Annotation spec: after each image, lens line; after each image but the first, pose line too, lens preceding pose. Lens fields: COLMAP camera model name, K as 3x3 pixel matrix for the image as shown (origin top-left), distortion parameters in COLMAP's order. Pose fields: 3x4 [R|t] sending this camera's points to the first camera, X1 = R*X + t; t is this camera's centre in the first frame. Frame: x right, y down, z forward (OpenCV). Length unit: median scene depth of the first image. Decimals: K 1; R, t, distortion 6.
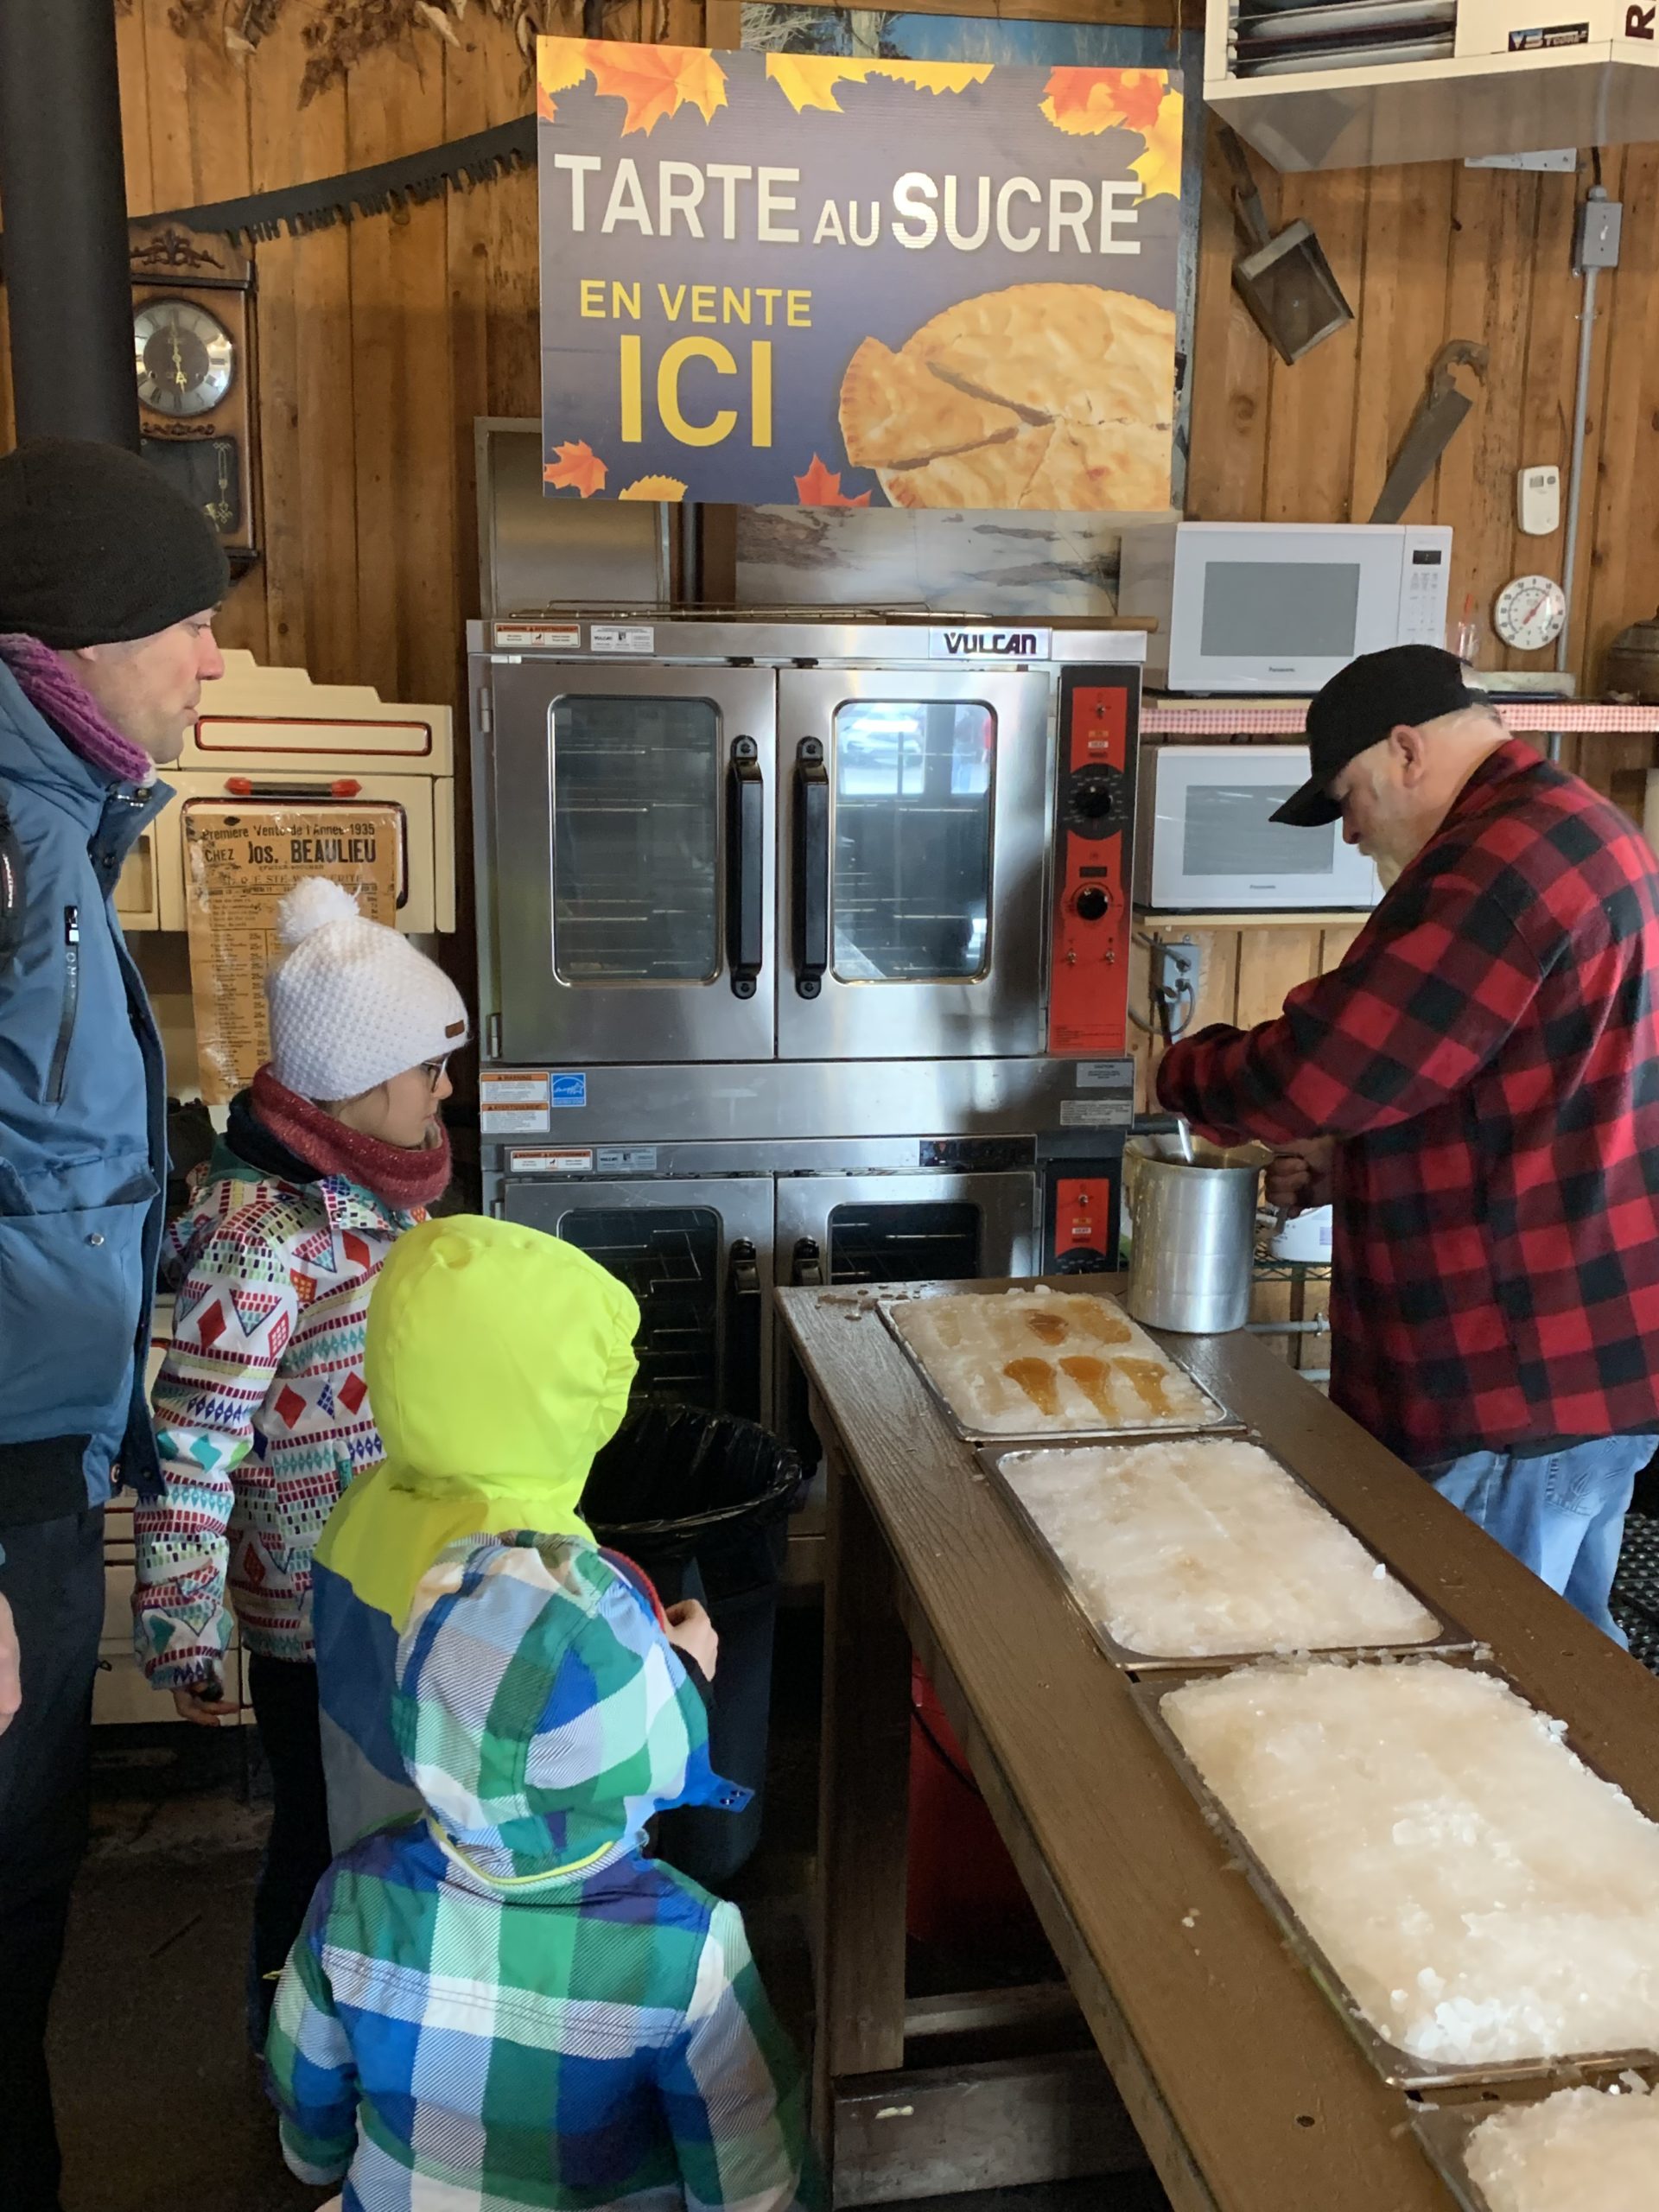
lens RADIAL K [[2208.0, 0, 828.6], [0, 2208.0, 1102.9], [0, 0, 1]] dist [-0.010231, 0.000000]
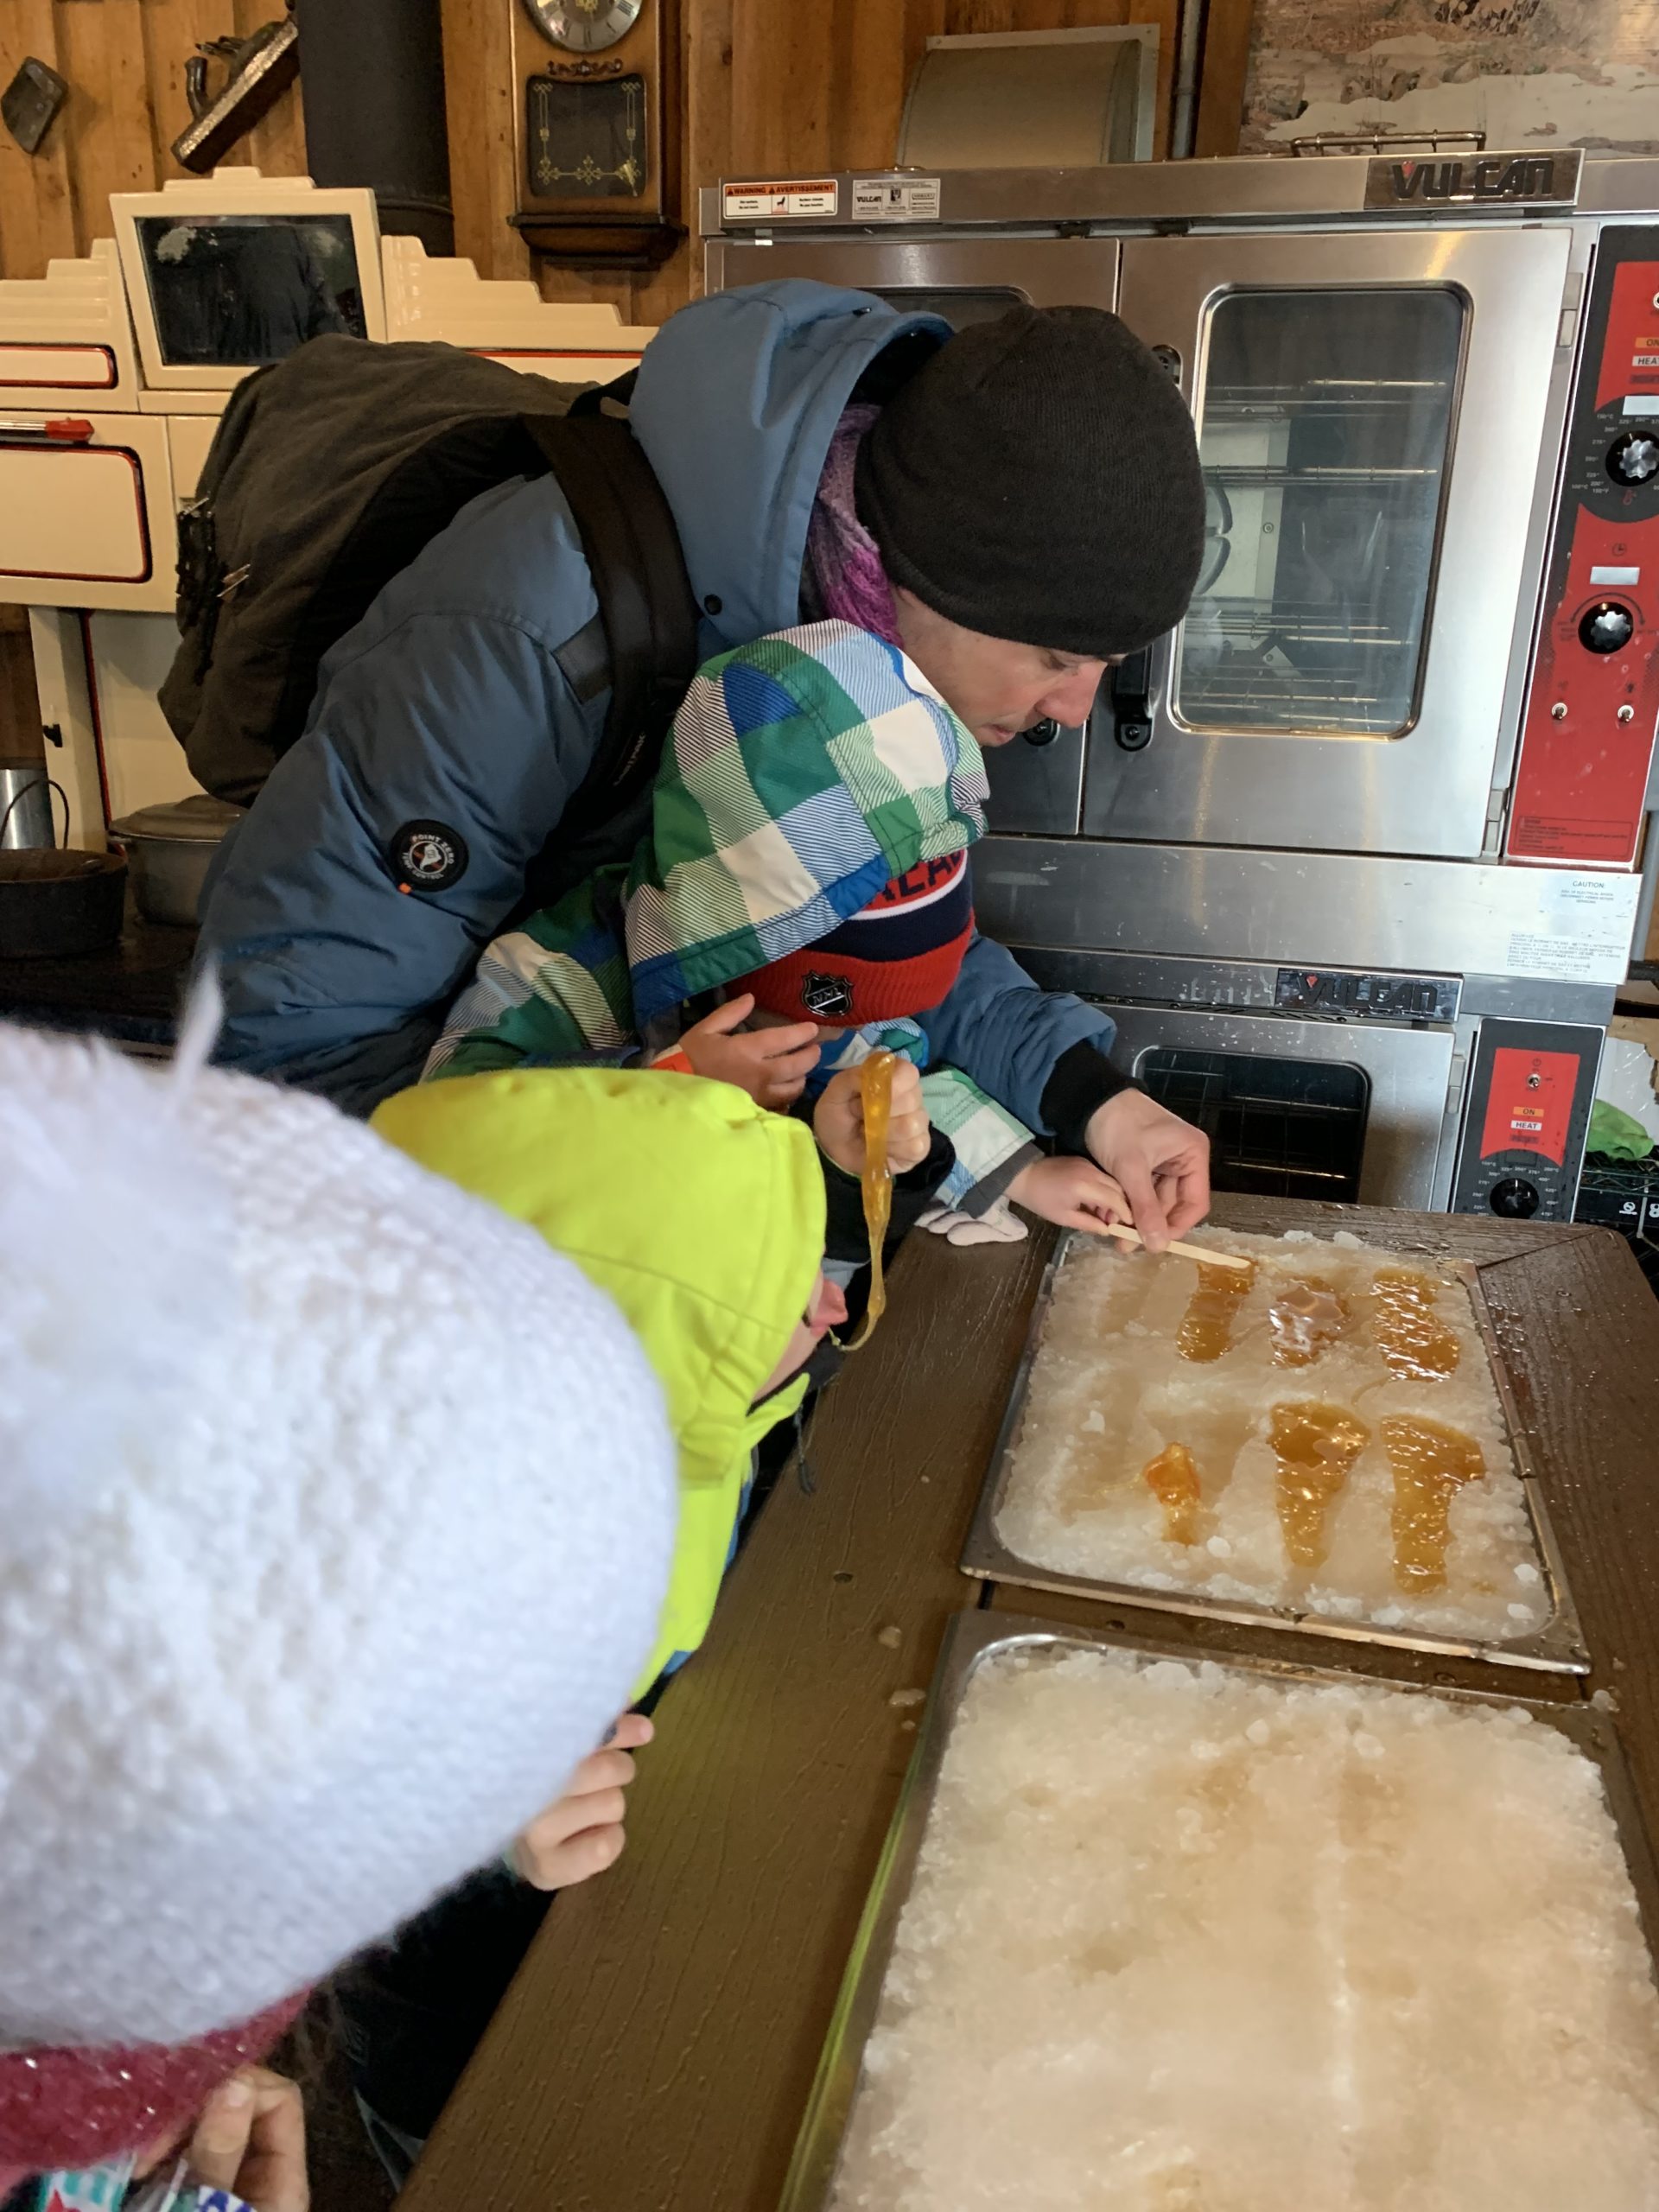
lens RADIAL K [[1657.1, 0, 830.0], [0, 1657.1, 1112.1], [0, 0, 1]] dist [-0.008466, 0.003278]
pose [[0.915527, 0.137611, -0.377985, 0.122399], [-0.087210, 0.985217, 0.147448, -0.003545], [0.392688, -0.102029, 0.913995, 0.491080]]
